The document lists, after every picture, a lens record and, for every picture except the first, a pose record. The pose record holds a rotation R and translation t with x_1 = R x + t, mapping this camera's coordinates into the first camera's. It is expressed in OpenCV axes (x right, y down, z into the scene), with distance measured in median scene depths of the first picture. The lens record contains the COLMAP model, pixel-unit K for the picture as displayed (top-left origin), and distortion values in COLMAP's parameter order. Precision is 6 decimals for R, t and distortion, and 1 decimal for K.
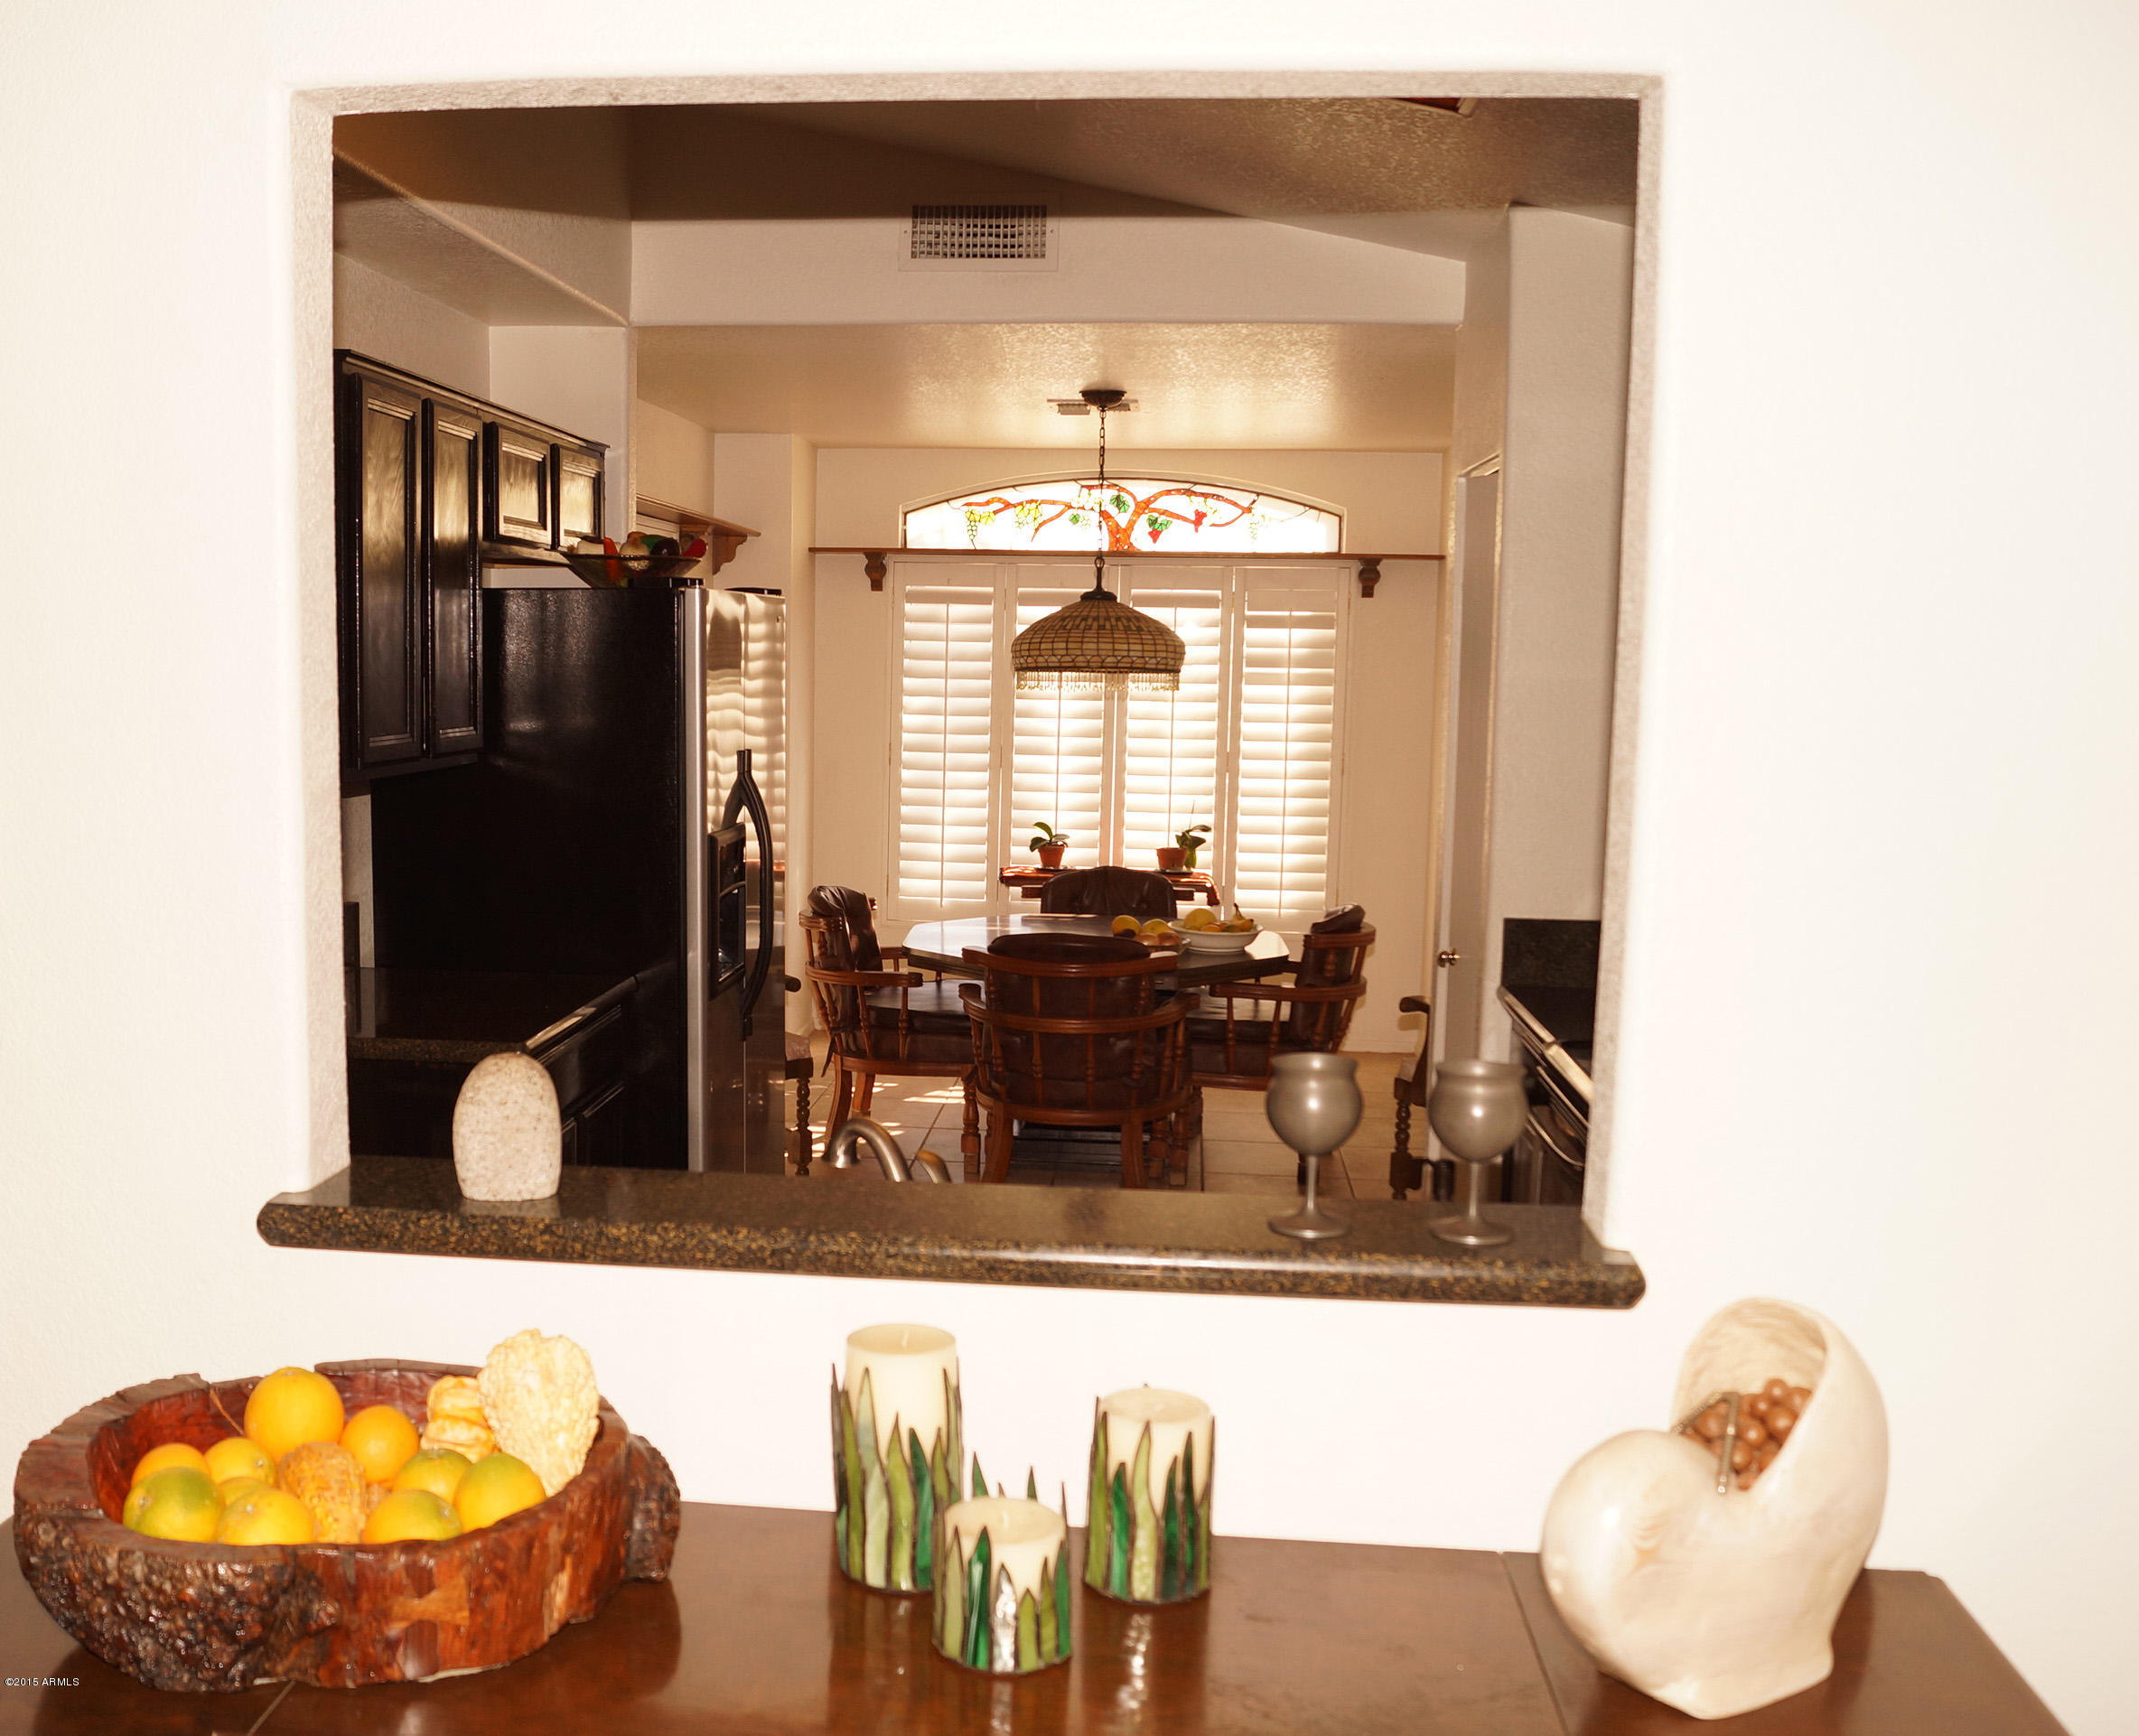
lens RADIAL K [[2442.3, 0, 1054.5], [0, 2442.3, 866.5], [0, 0, 1]] dist [-0.009326, 0.000000]
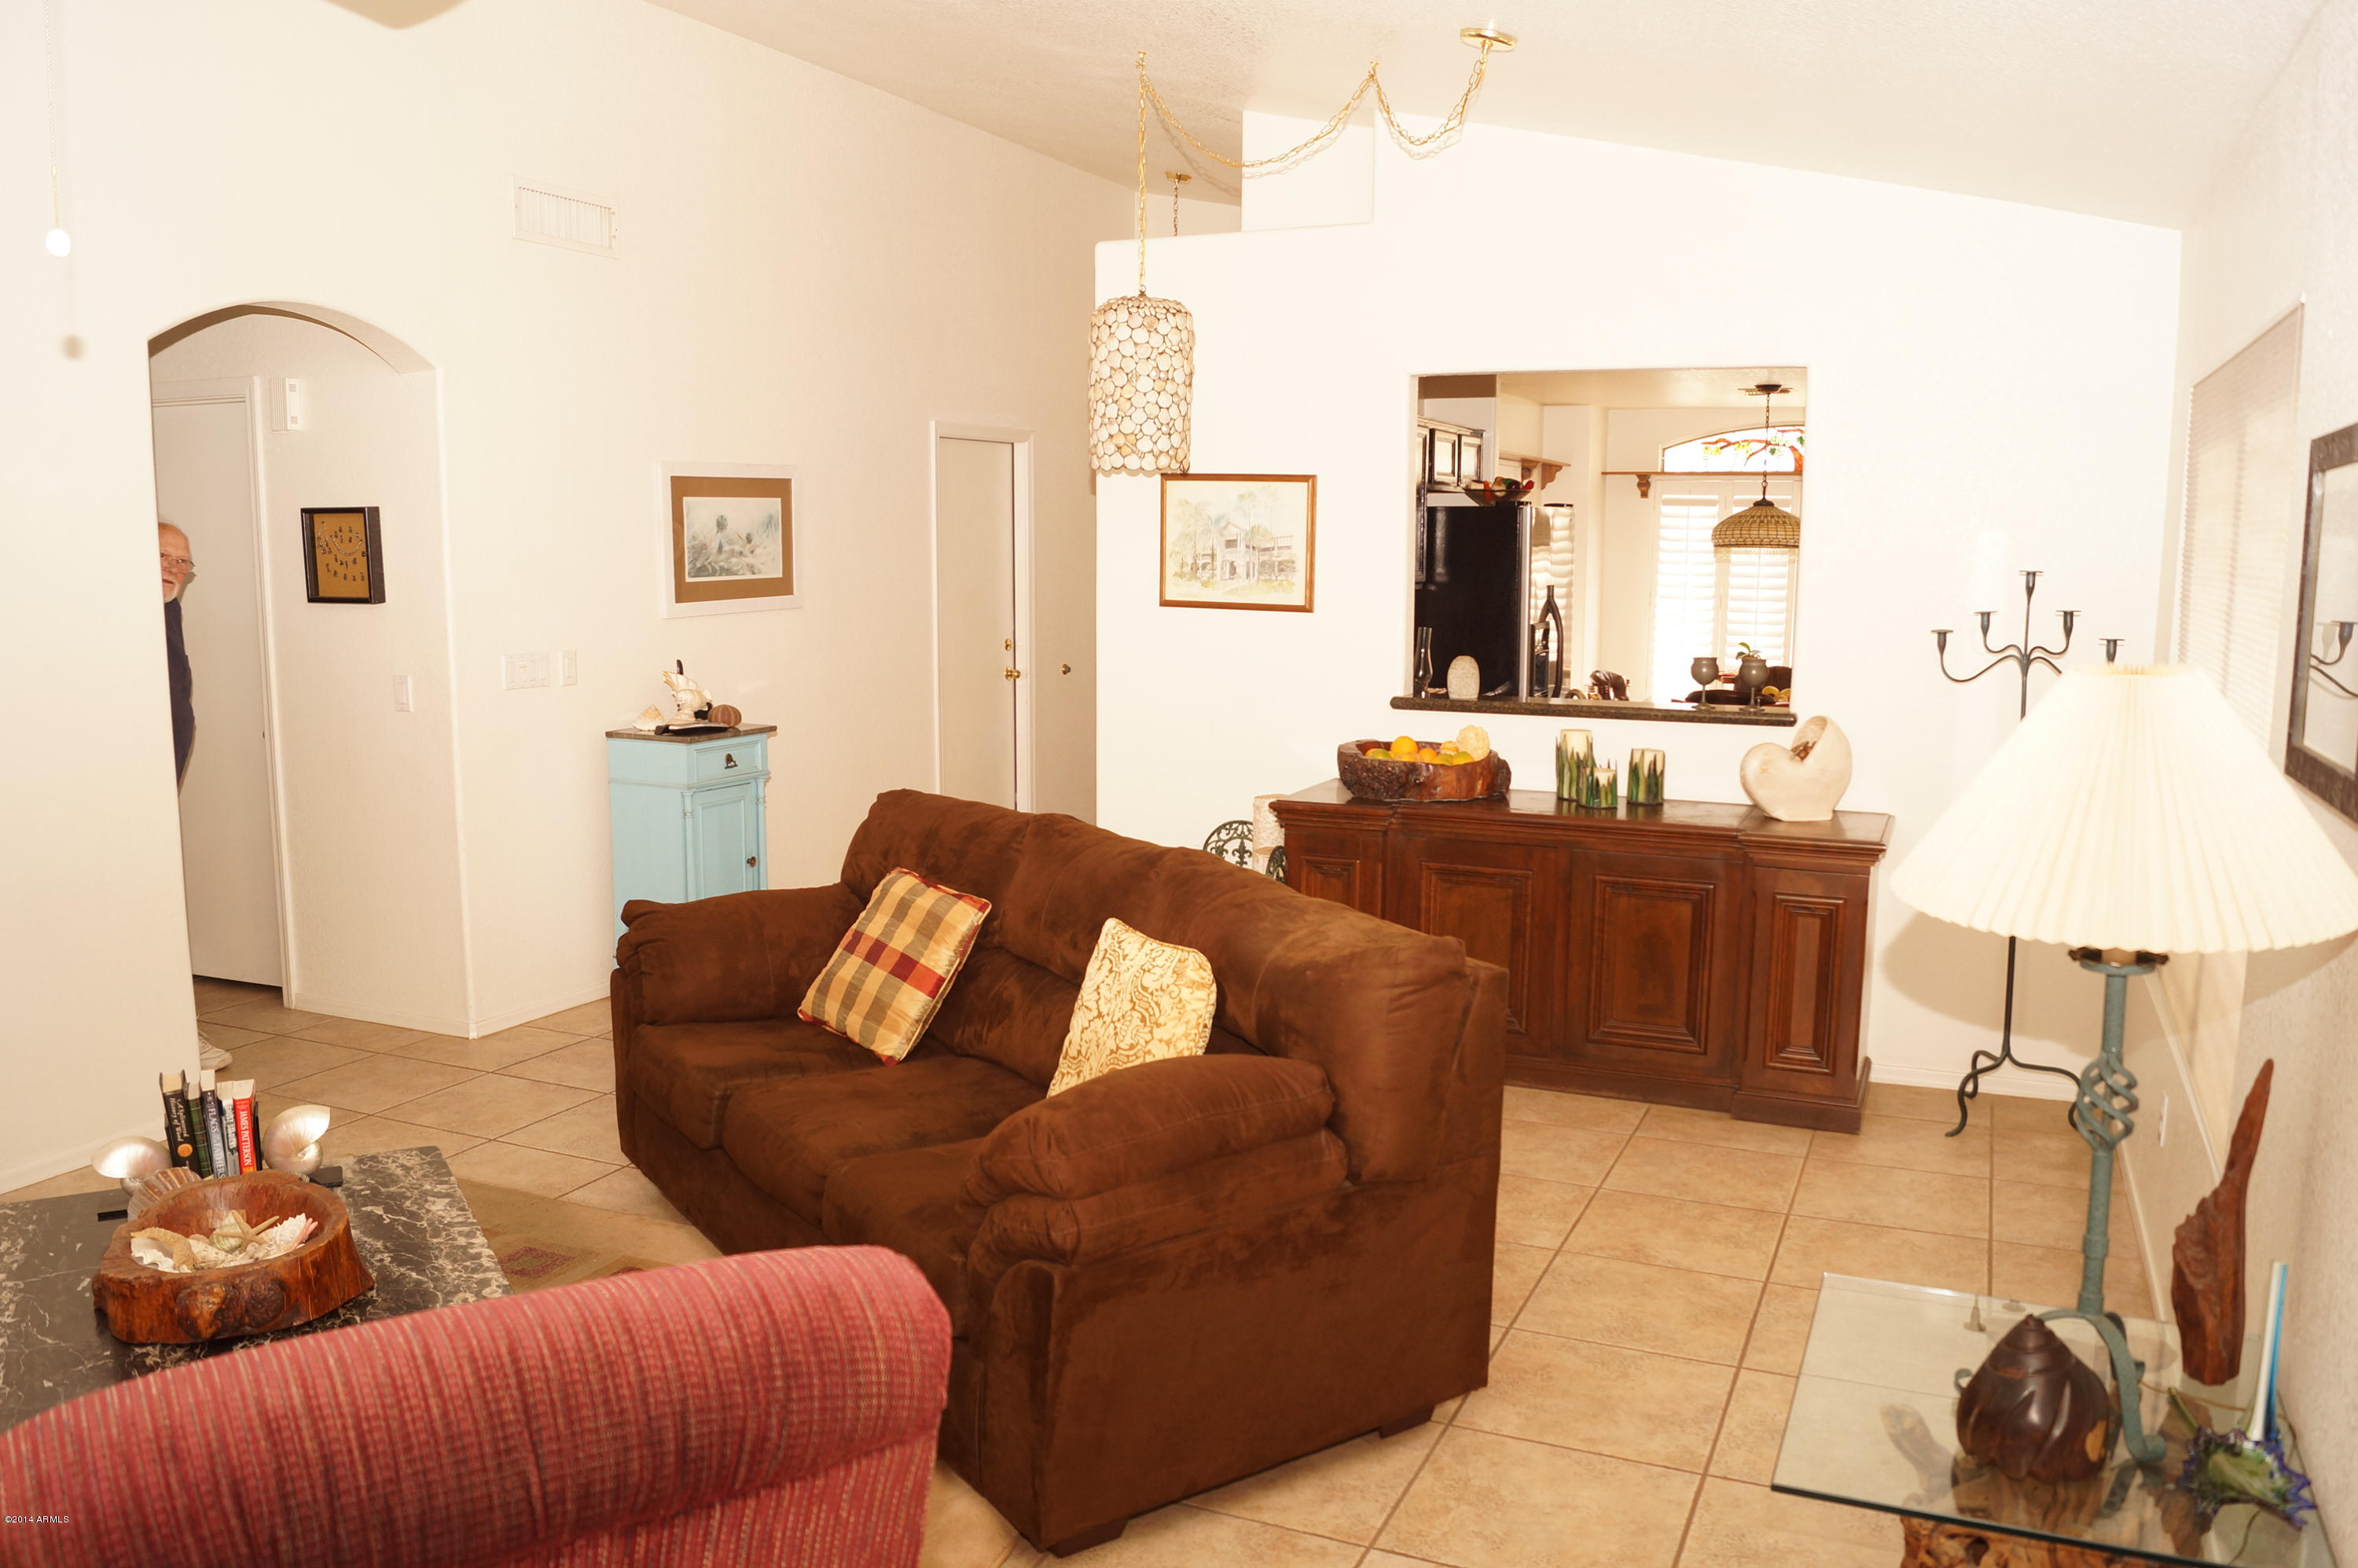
lens RADIAL K [[1864.3, 0, 1172.3], [0, 1864.3, 777.8], [0, 0, 1]] dist [-0.060038, -0.005424]
pose [[0.944119, 0.034313, -0.327815, 0.041593], [-0.020936, 0.998801, 0.044252, 0.023994], [0.328940, -0.034916, 0.943705, -0.266452]]
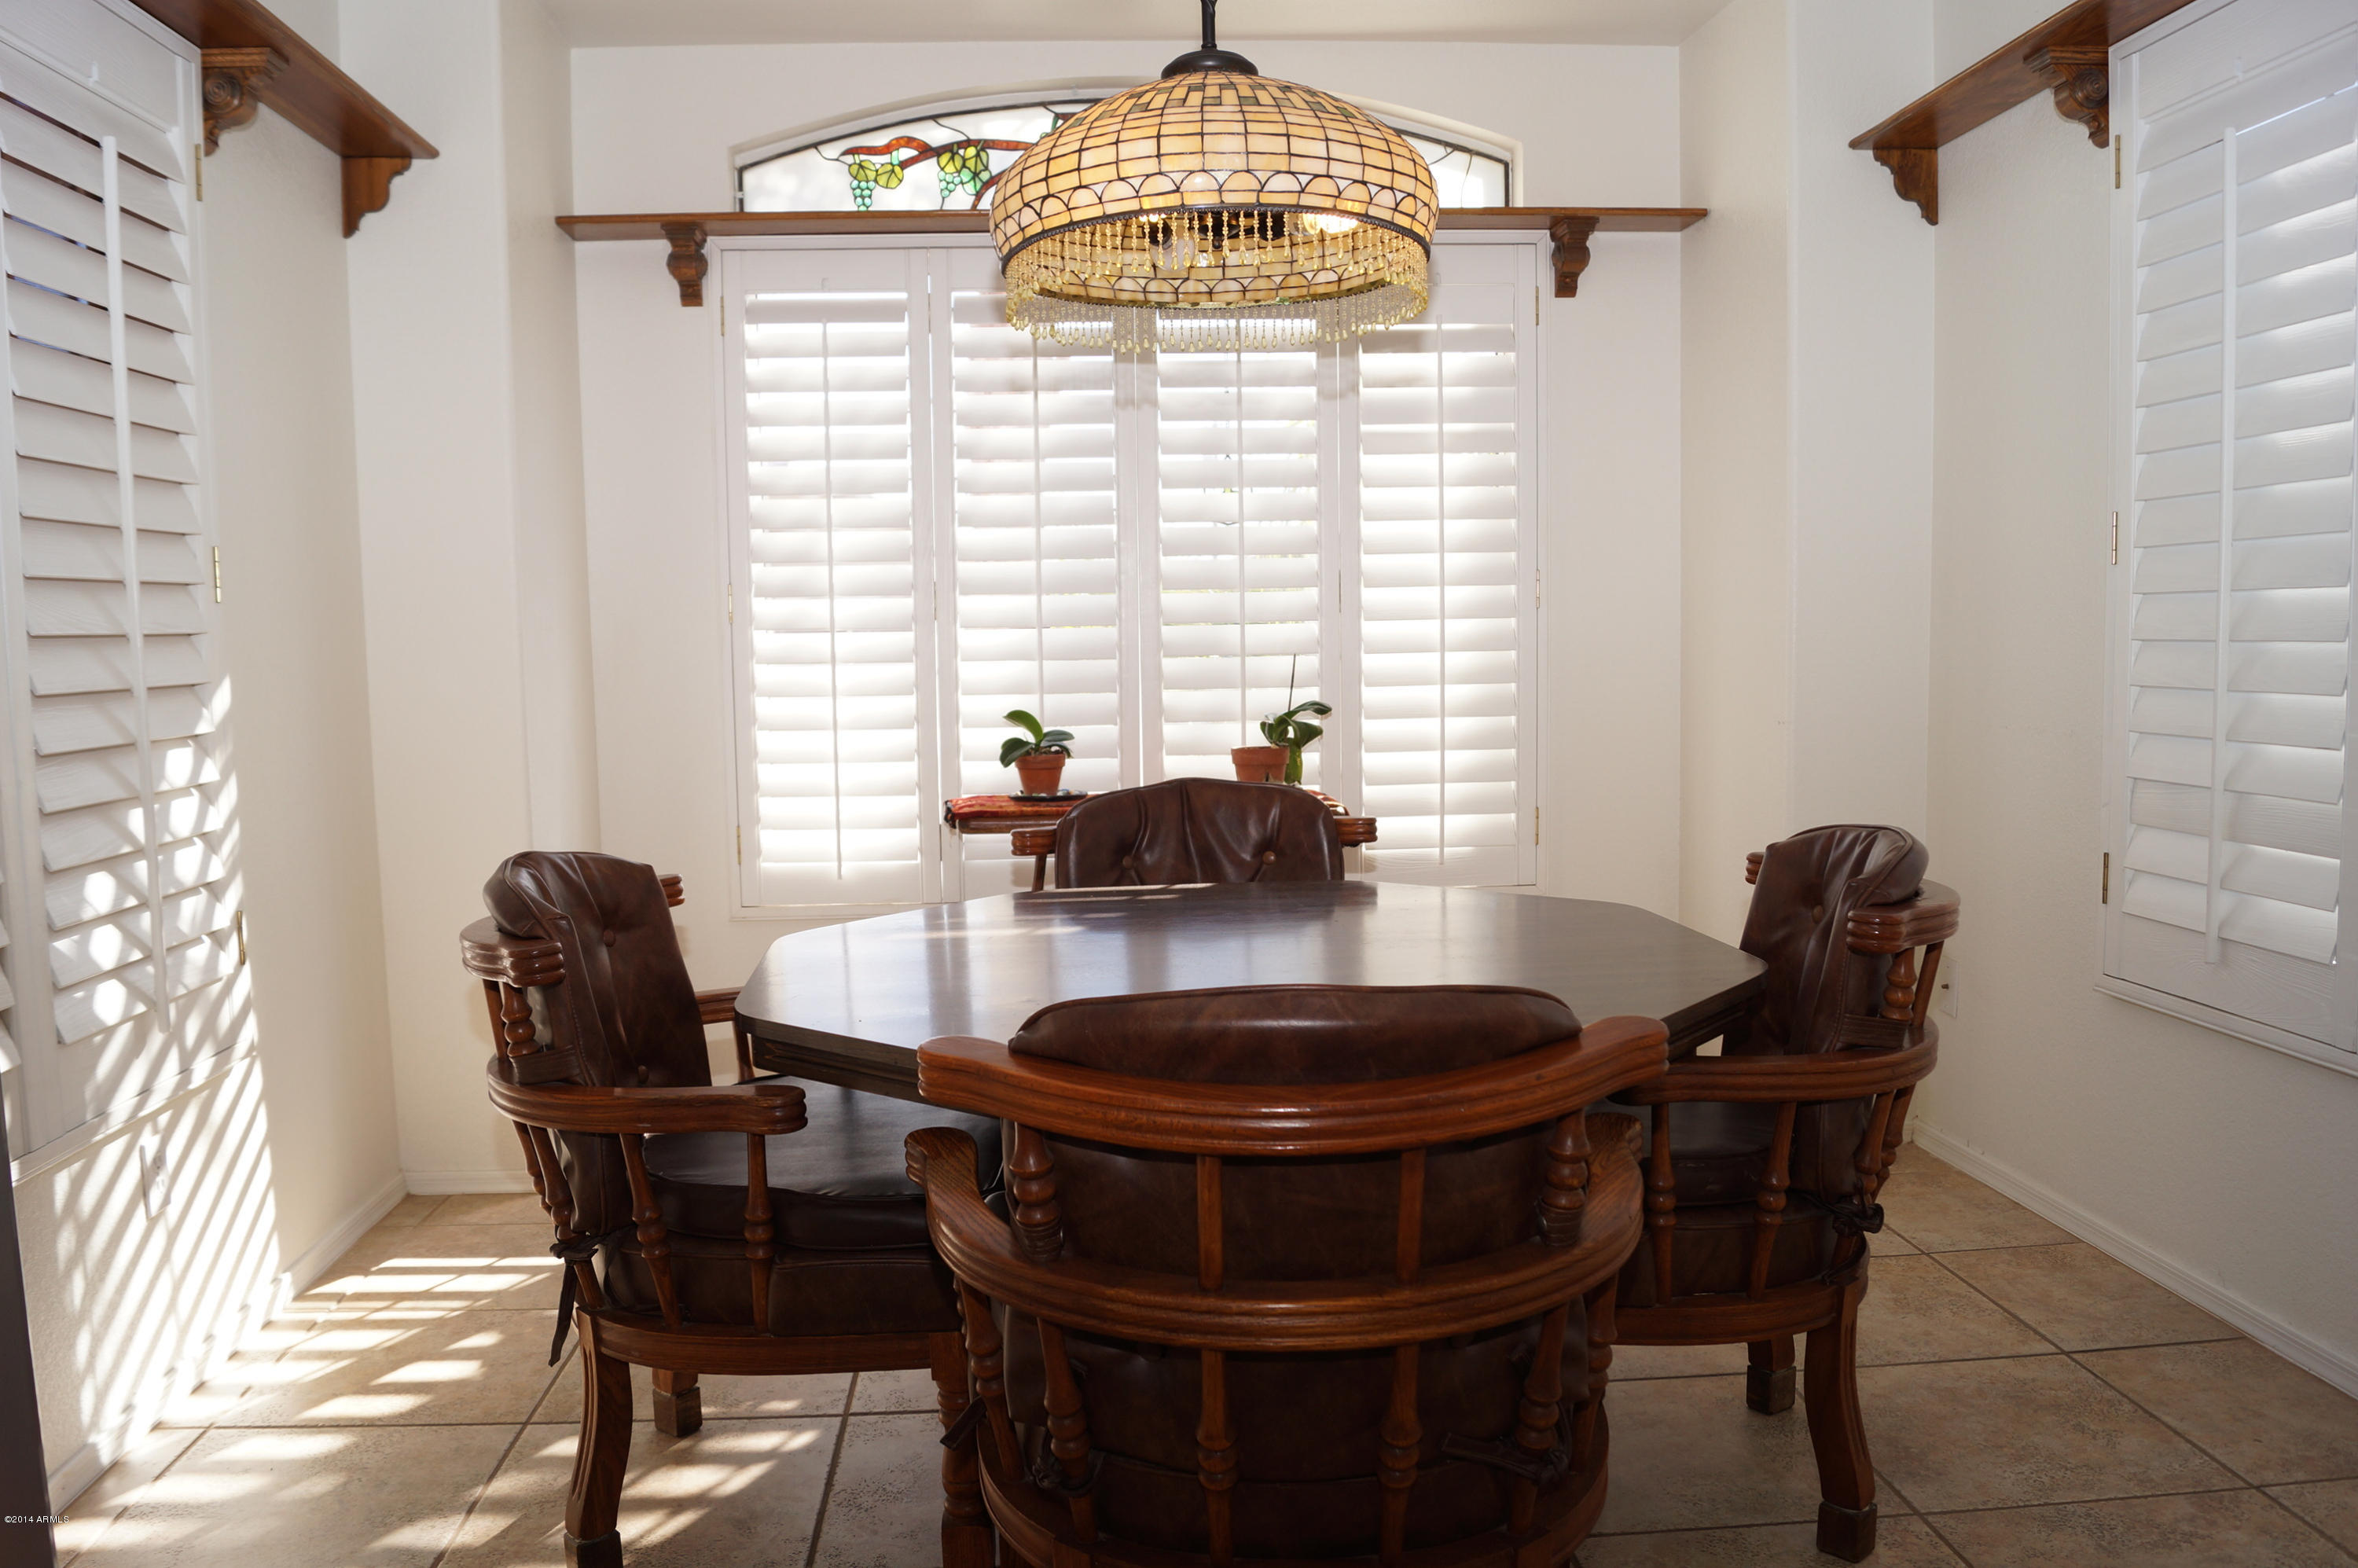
lens RADIAL K [[1864.3, 0, 1184.5], [0, 1864.3, 792.7], [0, 0, 1]] dist [-0.060038, -0.005424]
pose [[0.988524, -0.050983, 0.142201, -0.029198], [0.052189, 0.998626, -0.004761, 0.003799], [-0.141763, 0.012128, 0.989826, 0.596381]]
